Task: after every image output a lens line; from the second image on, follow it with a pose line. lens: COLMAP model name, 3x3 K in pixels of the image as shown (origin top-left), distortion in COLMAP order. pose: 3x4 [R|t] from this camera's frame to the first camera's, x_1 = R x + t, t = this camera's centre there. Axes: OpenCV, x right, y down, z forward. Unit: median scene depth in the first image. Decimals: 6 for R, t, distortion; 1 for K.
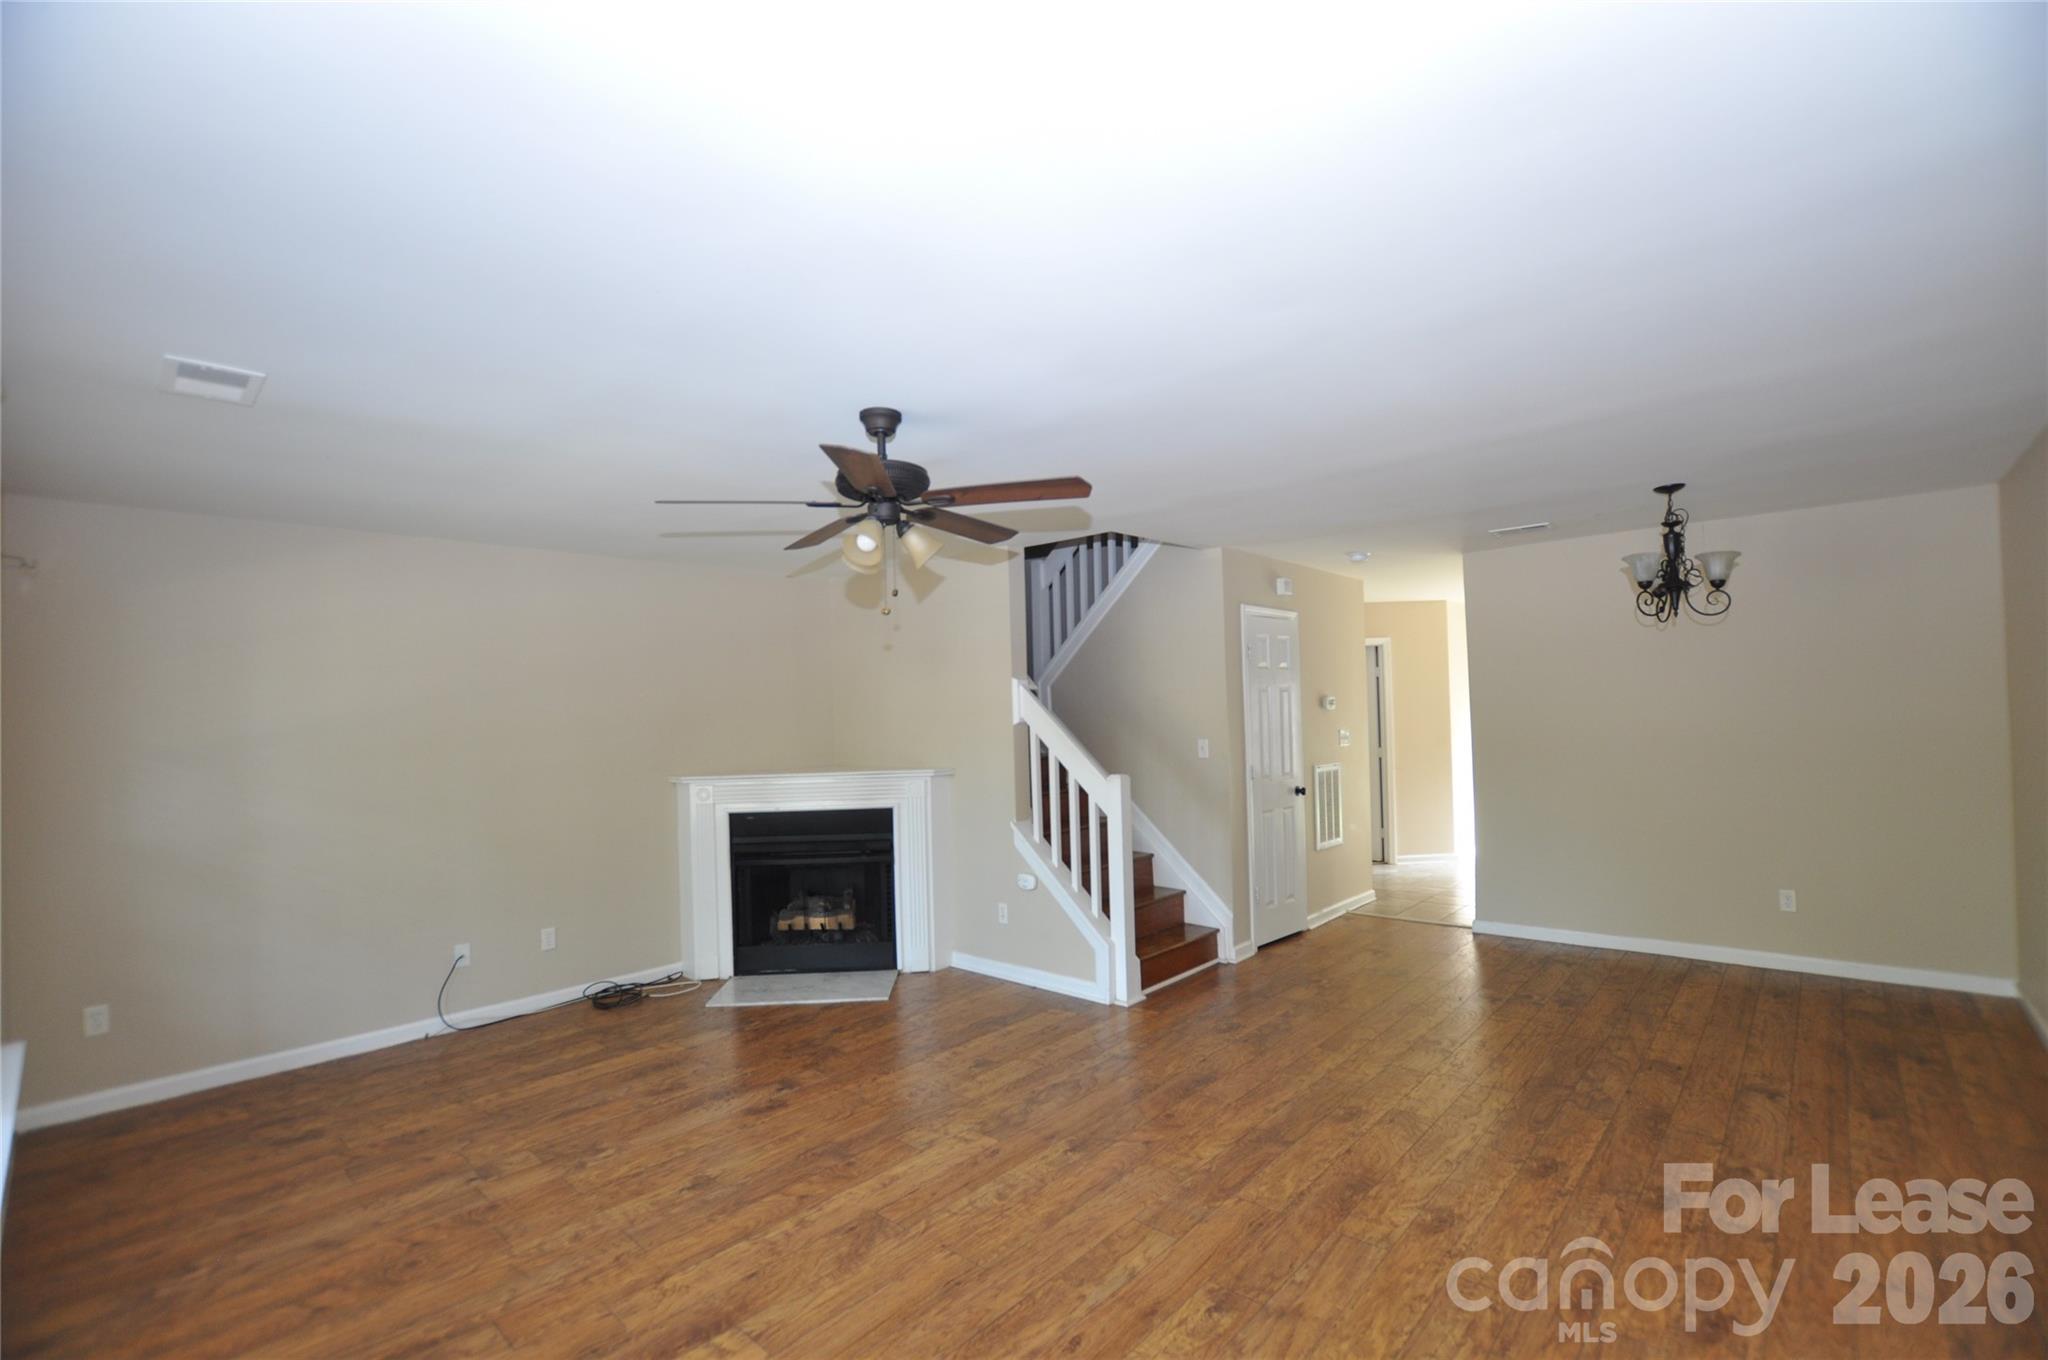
lens RADIAL K [[896.5, 0, 1036.3], [0, 896.5, 690.9], [0, 0, 1]] dist [-0.033582, 0.001030]
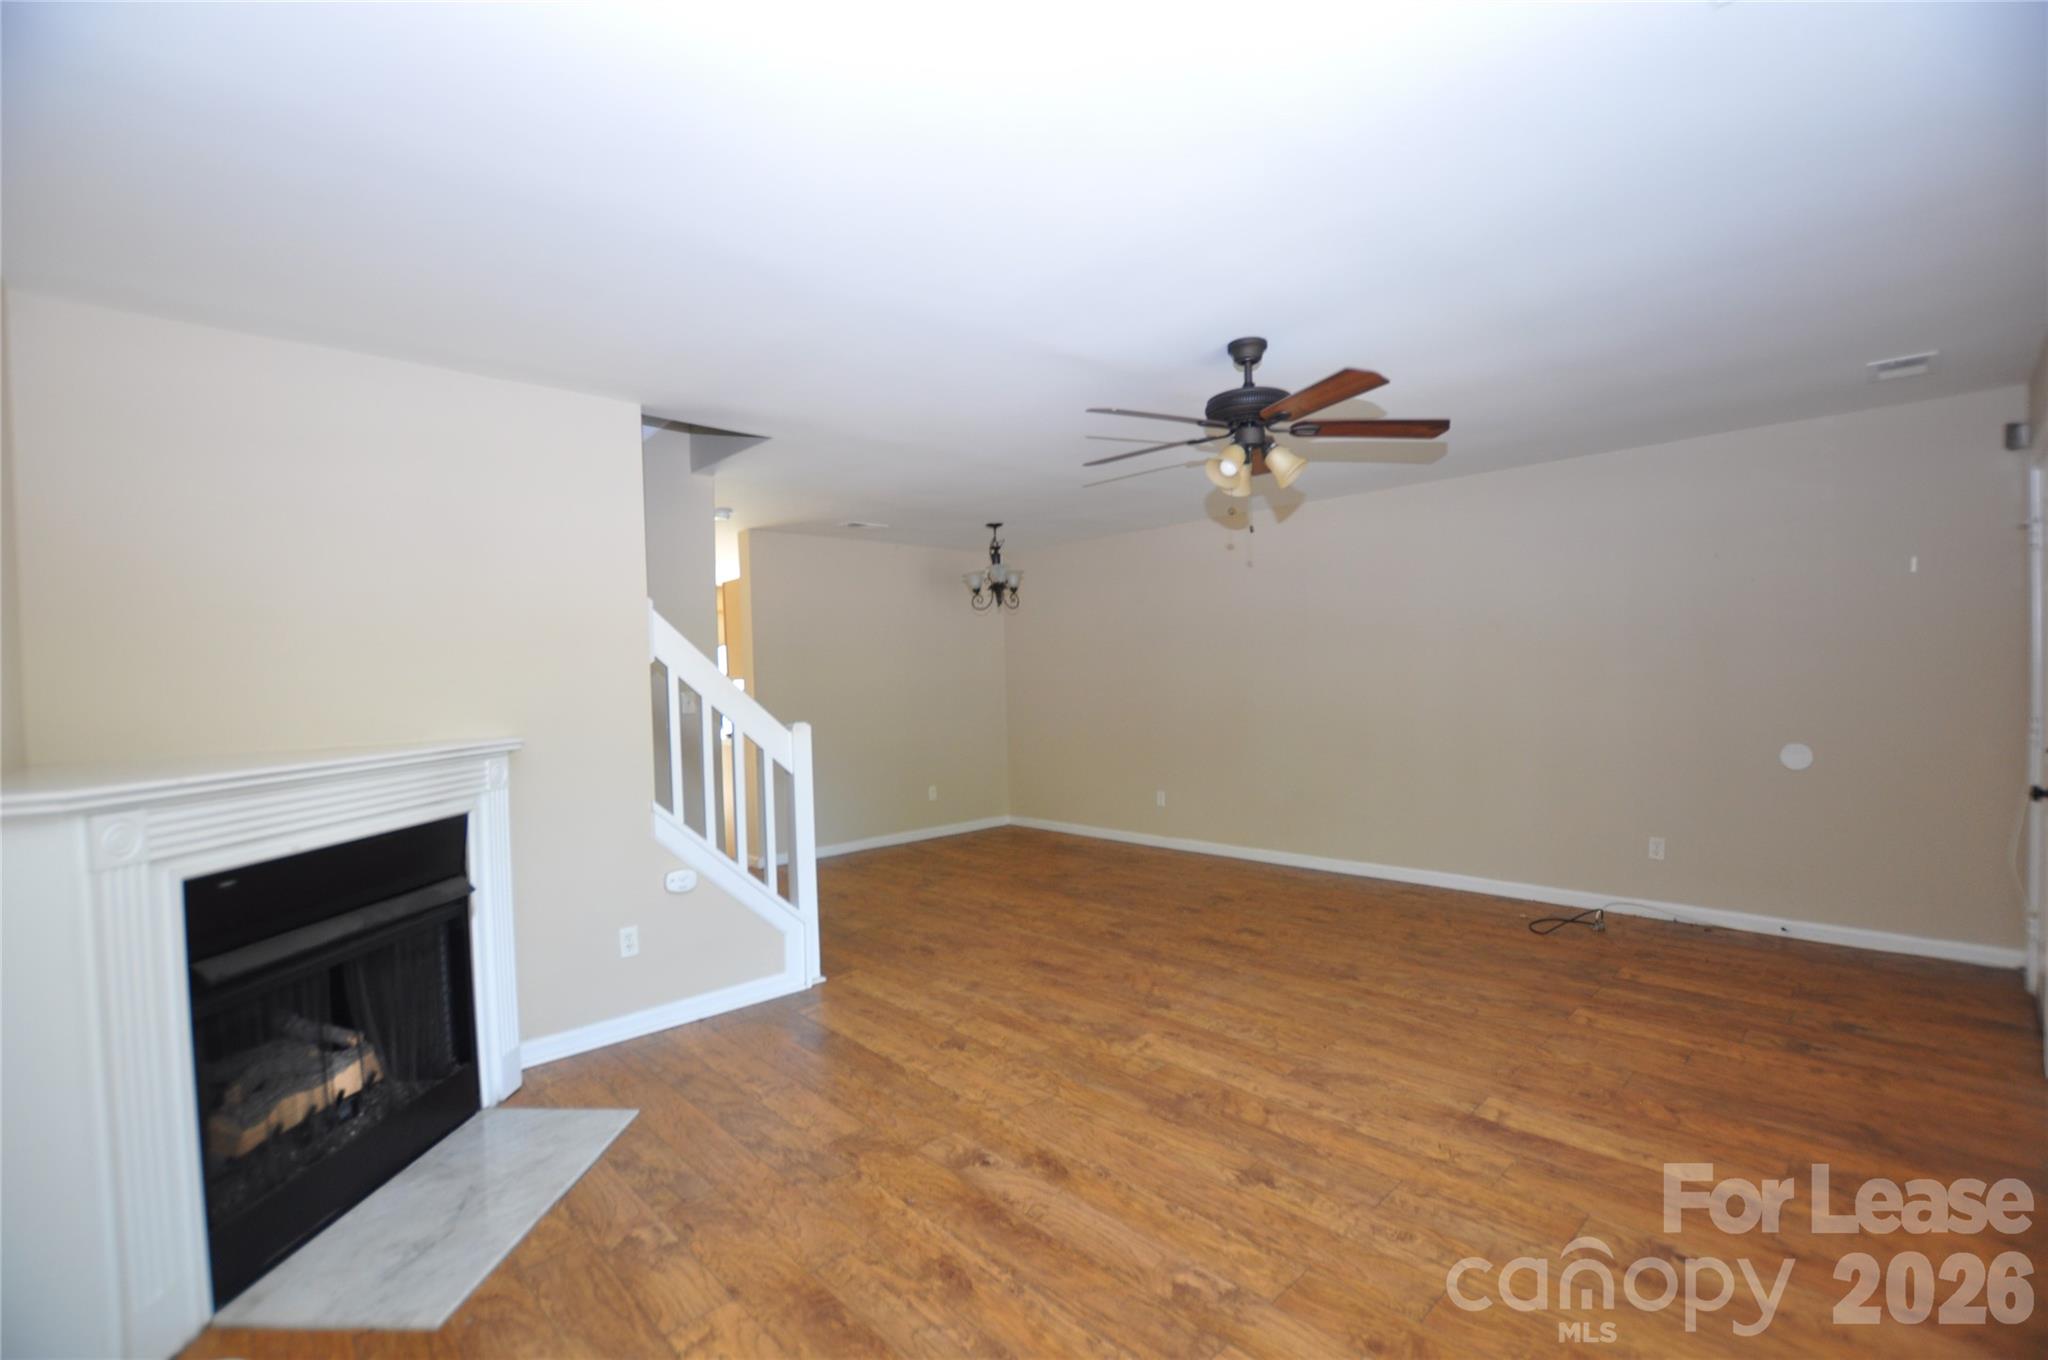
lens RADIAL K [[927.5, 0, 1024.0], [0, 927.5, 680.0], [0, 0, 1]] dist [0.000307, 0.000193]
pose [[0.057564, 0.020441, 0.998133, -0.864538], [-0.015296, 0.999691, -0.019590, 0.072070], [-0.998225, -0.014140, 0.057859, 0.792973]]
